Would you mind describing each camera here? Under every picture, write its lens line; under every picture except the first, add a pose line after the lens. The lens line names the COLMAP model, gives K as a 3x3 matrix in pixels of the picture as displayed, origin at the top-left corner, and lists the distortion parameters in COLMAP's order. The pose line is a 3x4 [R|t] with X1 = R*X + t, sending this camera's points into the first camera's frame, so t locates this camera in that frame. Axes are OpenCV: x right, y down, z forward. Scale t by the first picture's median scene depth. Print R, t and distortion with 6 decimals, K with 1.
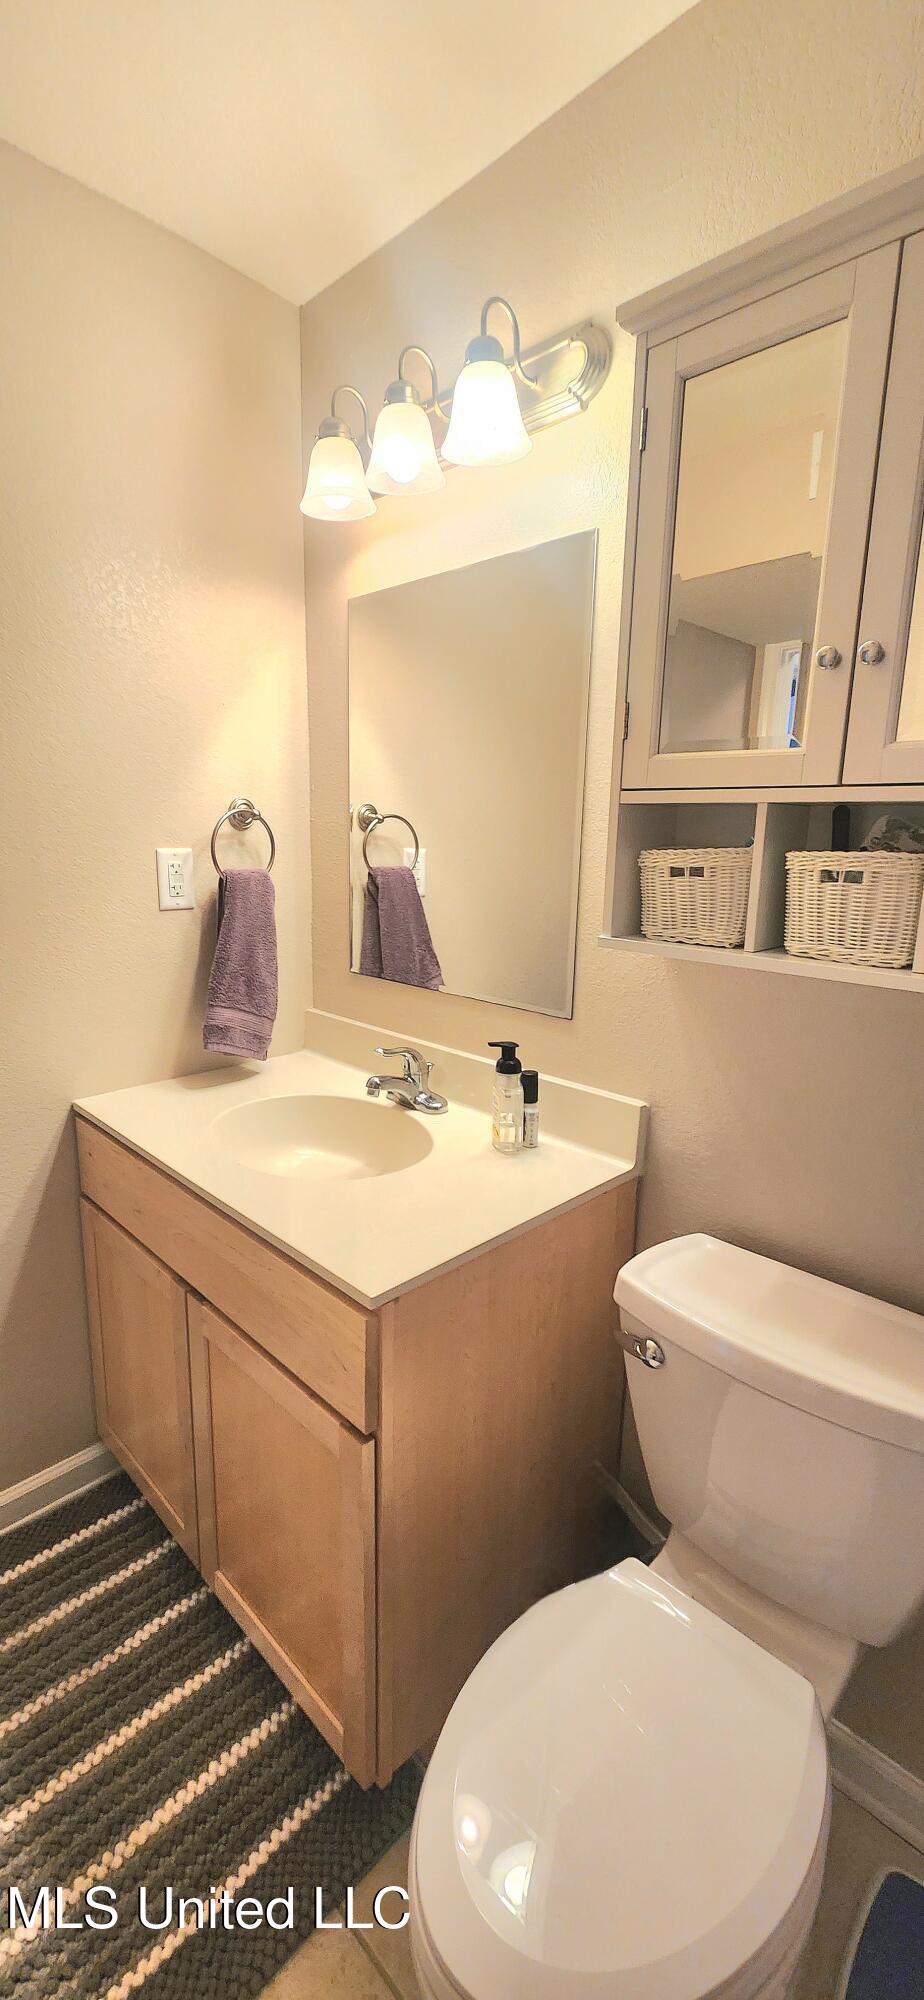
lens RADIAL K [[811.4, 0, 459.8], [0, 811.4, 1020.6], [0, 0, 1]] dist [-0.000541, 0.000050]
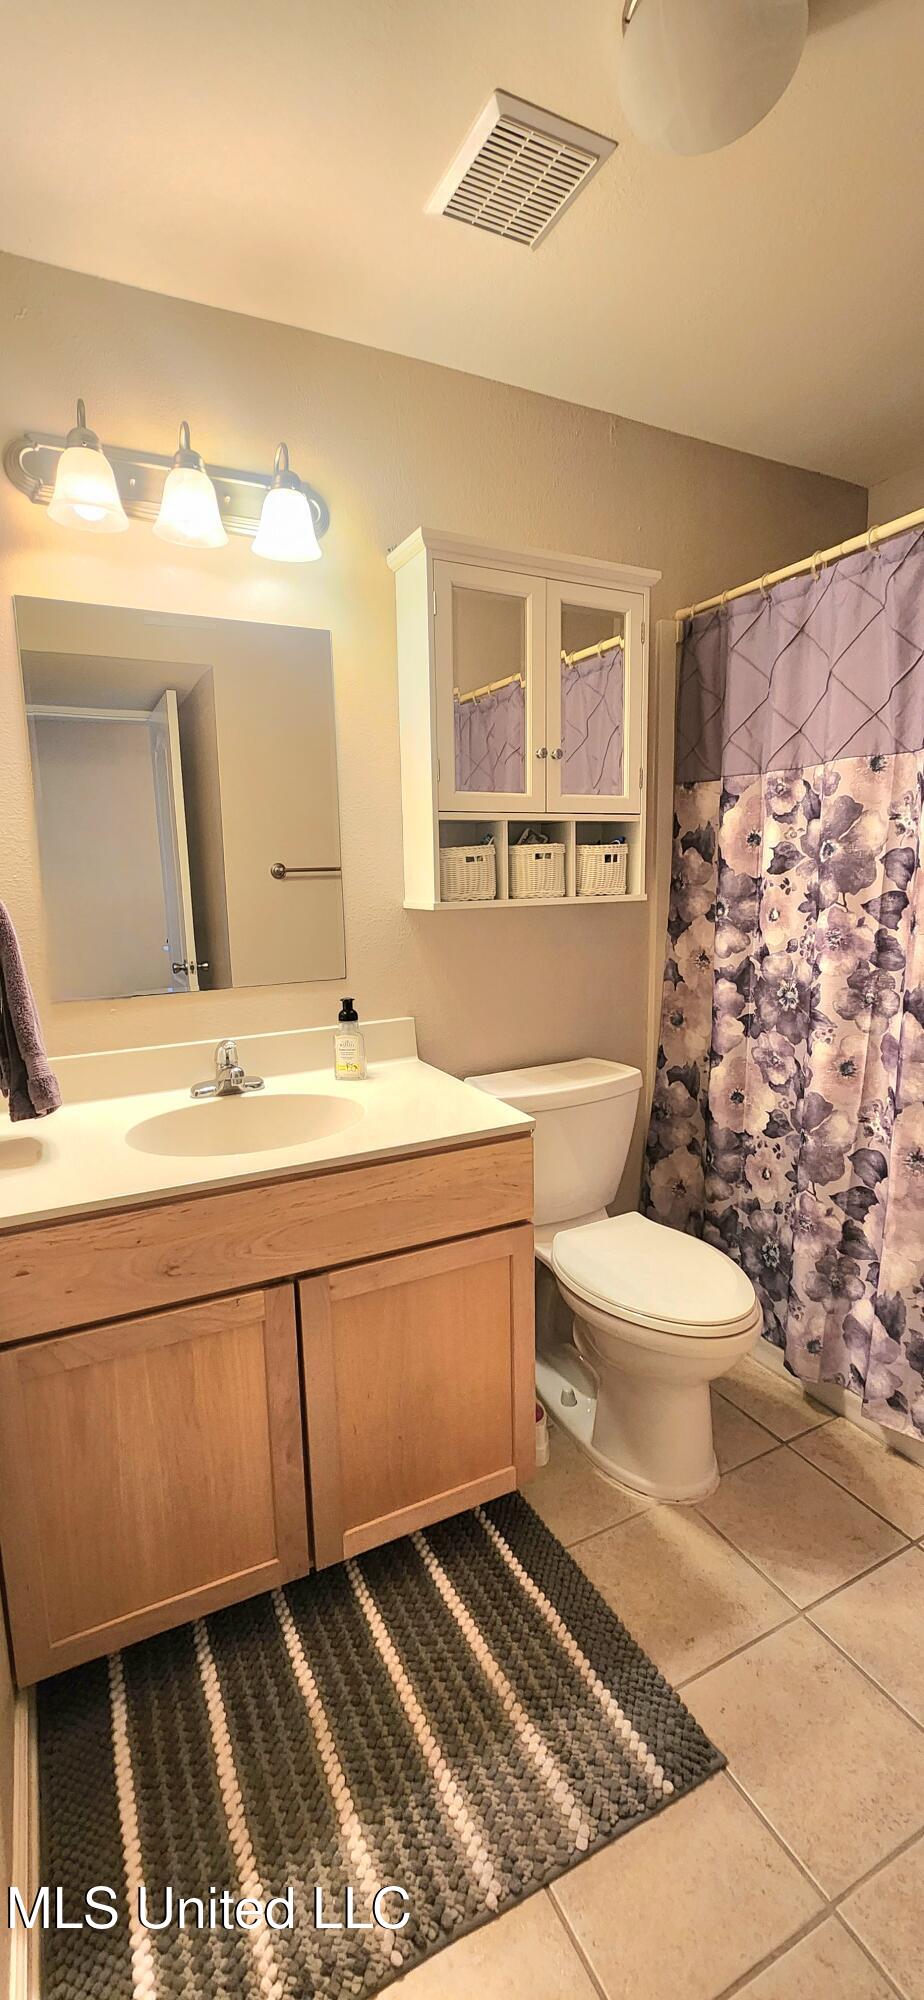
lens RADIAL K [[822.8, 0, 462.0], [0, 822.8, 1000.0], [0, 0, 1]] dist [-0.000027, 0.000057]
pose [[0.305288, -0.195624, 0.931950, -1.398105], [0.235597, 0.963762, 0.125125, -0.114475], [-0.922656, 0.181365, 0.340314, 0.459834]]
